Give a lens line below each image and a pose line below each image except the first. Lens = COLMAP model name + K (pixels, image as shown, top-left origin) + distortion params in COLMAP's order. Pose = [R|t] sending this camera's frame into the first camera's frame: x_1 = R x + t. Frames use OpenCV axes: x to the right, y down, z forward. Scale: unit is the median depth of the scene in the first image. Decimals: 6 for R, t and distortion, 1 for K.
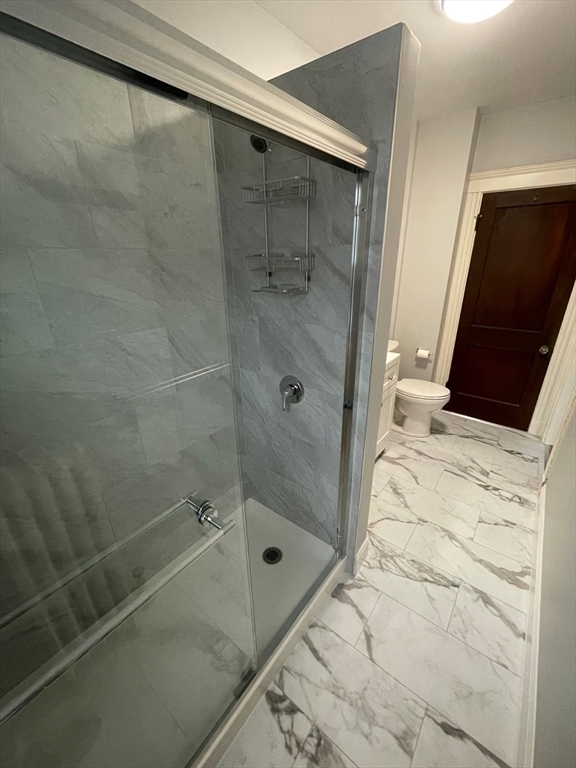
lens RADIAL K [[313.3, 0, 288.9], [0, 313.3, 384.2], [0, 0, 1]] dist [-0.000979, -0.000294]
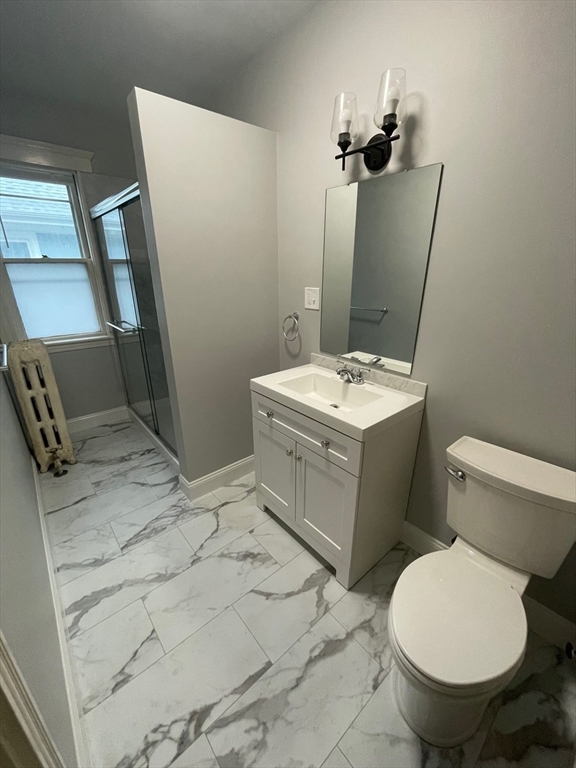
lens RADIAL K [[313.3, 0, 288.0], [0, 313.3, 383.9], [0, 0, 1]] dist [-0.000979, -0.000294]
pose [[-0.196669, 0.348154, -0.916575, 1.123362], [-0.367337, 0.840579, 0.398107, -0.429648], [0.909057, 0.414988, -0.037426, 1.223242]]
